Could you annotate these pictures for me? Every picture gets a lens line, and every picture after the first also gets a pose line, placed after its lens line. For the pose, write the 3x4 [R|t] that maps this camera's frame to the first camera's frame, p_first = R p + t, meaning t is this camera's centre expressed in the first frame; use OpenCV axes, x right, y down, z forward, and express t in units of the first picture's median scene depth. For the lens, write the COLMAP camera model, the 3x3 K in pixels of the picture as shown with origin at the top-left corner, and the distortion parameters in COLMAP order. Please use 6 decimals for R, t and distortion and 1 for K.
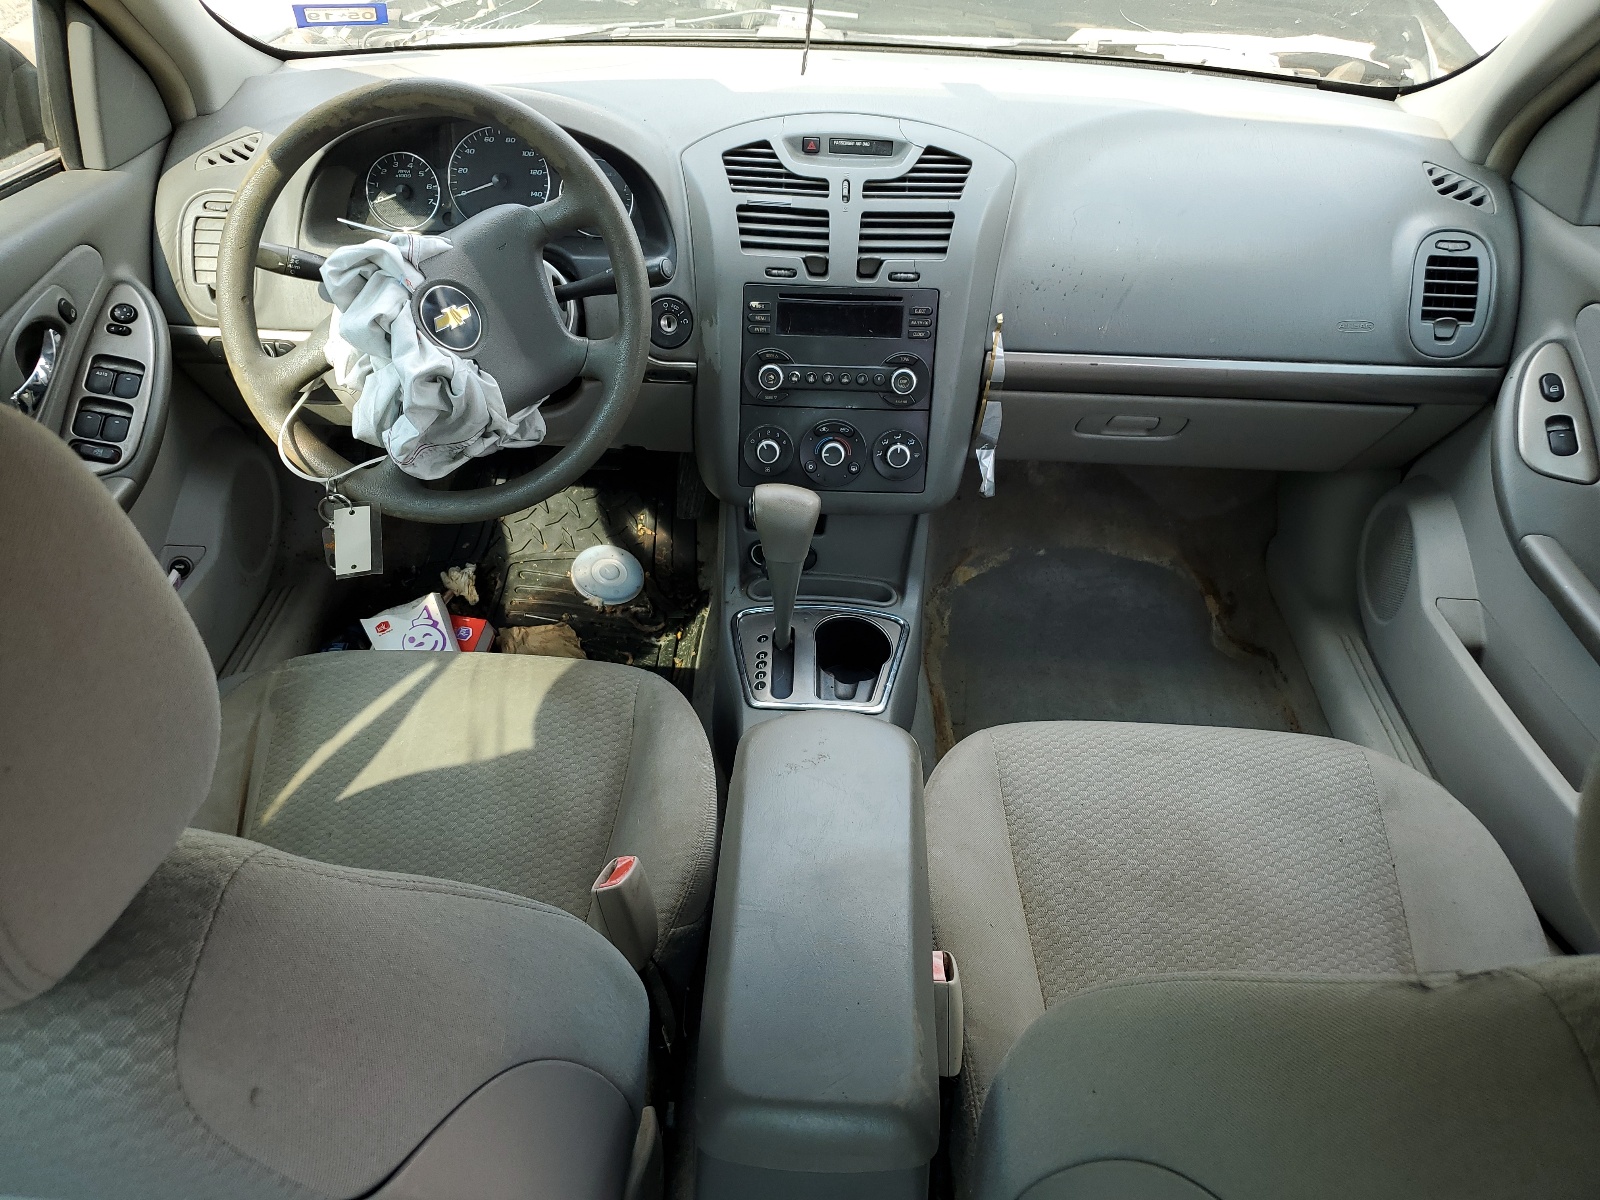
lens RADIAL K [[1212.9, 0, 800.2], [0, 1212.9, 600.0], [0, 0, 1]] dist [-0.001256, -0.000600]
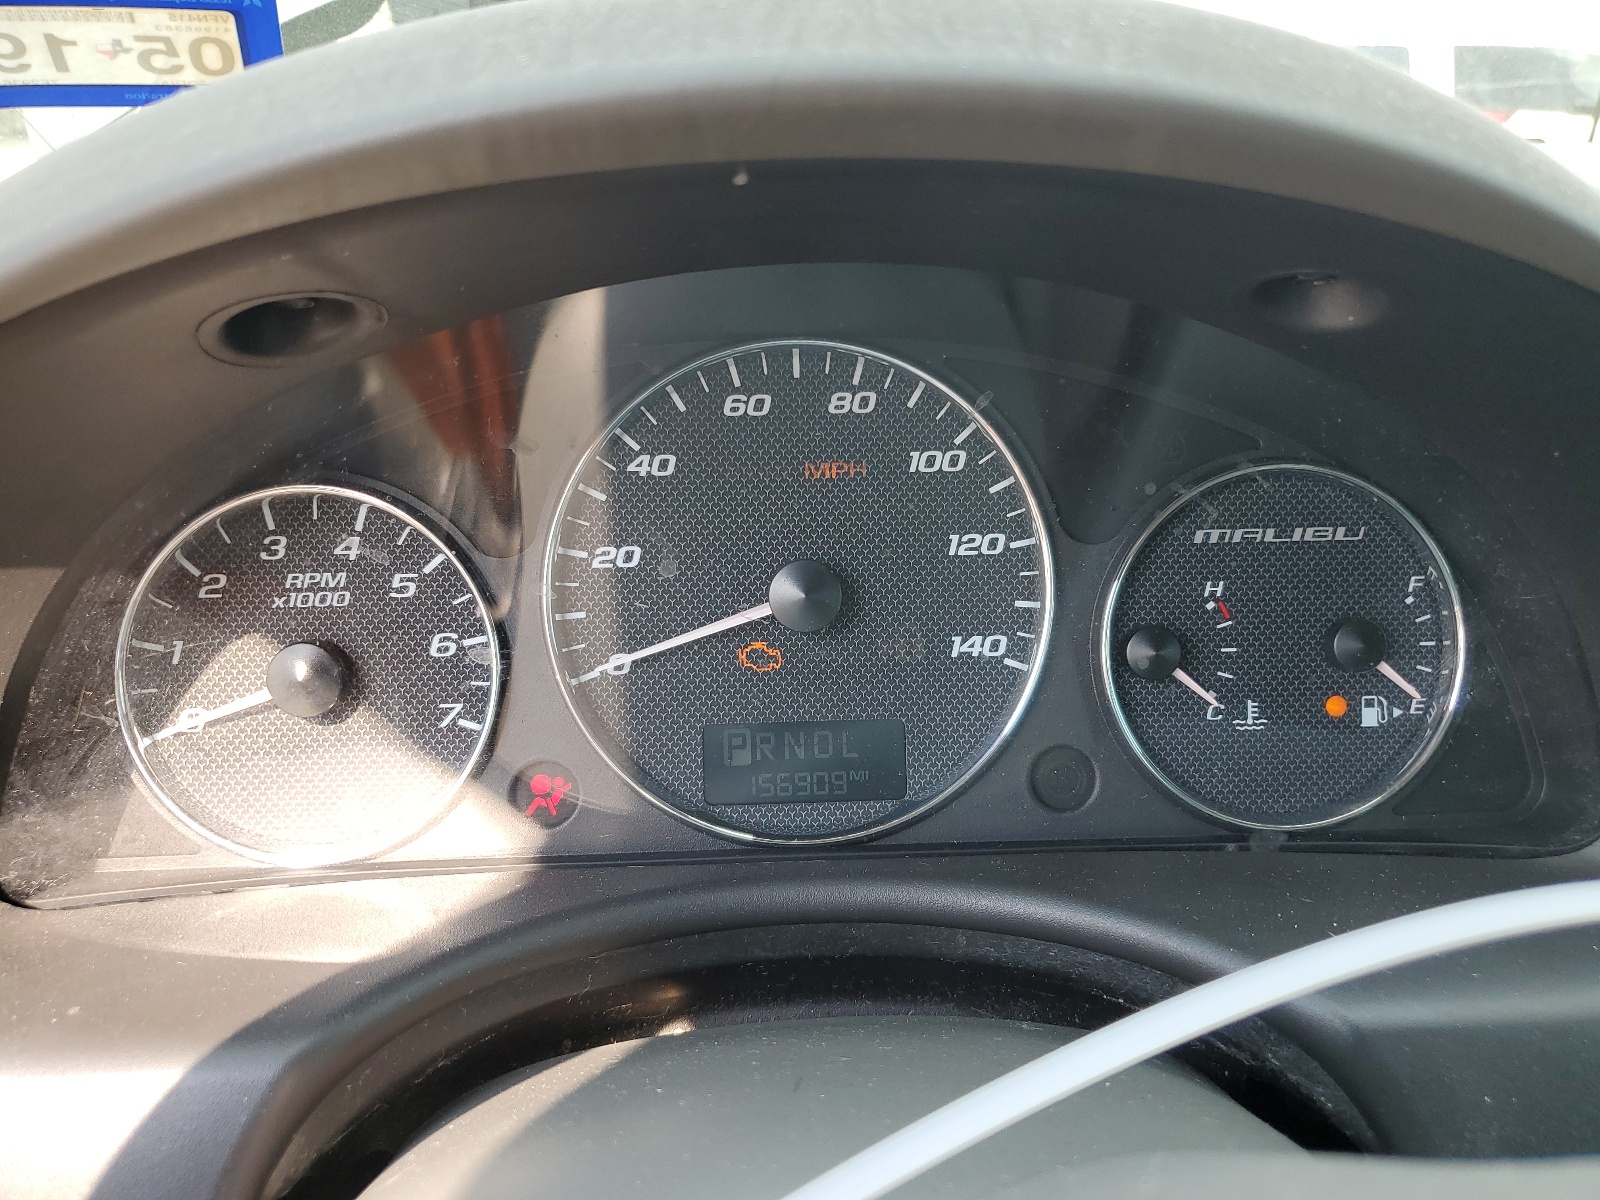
lens RADIAL K [[1212.9, 0, 799.9], [0, 1212.9, 598.1], [0, 0, 1]] dist [-0.001256, -0.000600]
pose [[0.996476, -0.060710, 0.057877, -0.259590], [0.074443, 0.958051, -0.276759, -0.289759], [-0.038647, 0.280092, 0.959195, 0.807765]]
